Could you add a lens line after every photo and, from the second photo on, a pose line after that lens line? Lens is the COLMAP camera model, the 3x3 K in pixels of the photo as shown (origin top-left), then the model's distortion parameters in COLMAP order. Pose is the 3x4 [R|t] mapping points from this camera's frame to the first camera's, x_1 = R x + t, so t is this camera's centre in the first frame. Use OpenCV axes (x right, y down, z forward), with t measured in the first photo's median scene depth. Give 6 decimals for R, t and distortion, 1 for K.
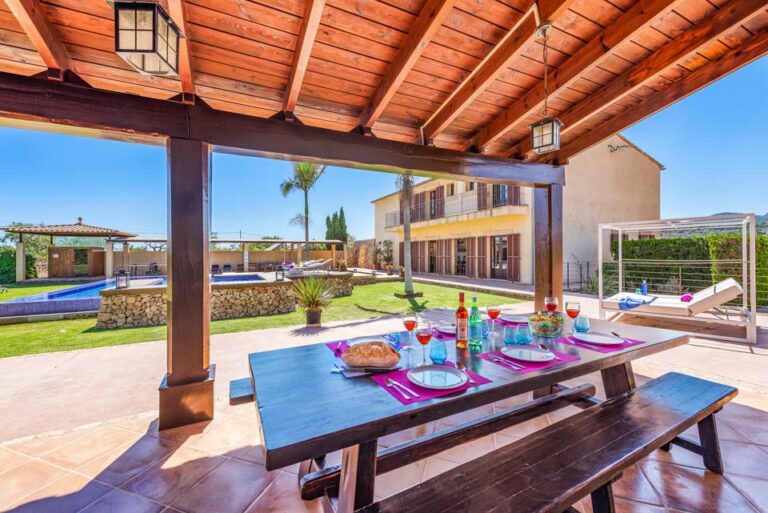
lens RADIAL K [[297.7, 0, 389.3], [0, 297.7, 244.5], [0, 0, 1]] dist [-0.002645, -0.000217]
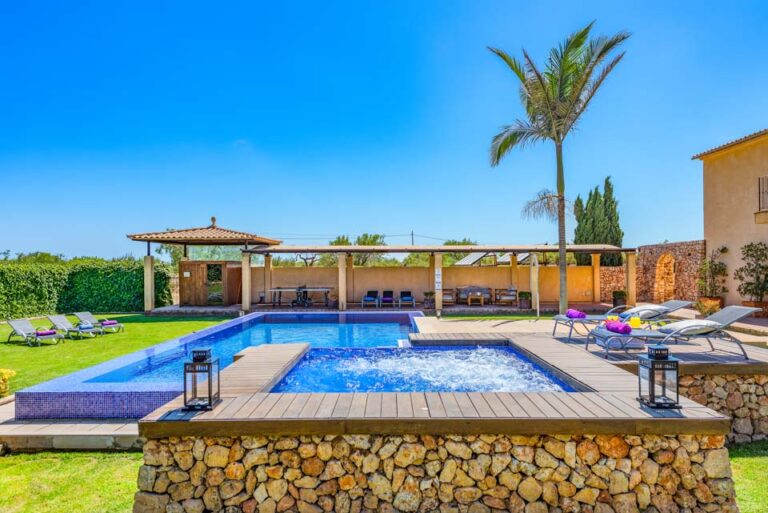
lens RADIAL K [[467.5, 0, 387.2], [0, 467.5, 259.6], [0, 0, 1]] dist [0.004261, -0.000408]
pose [[0.876636, 0.000156, -0.481155, -0.173257], [0.007996, 0.999857, 0.014893, -0.007227], [0.481088, -0.016903, 0.876509, 0.237727]]
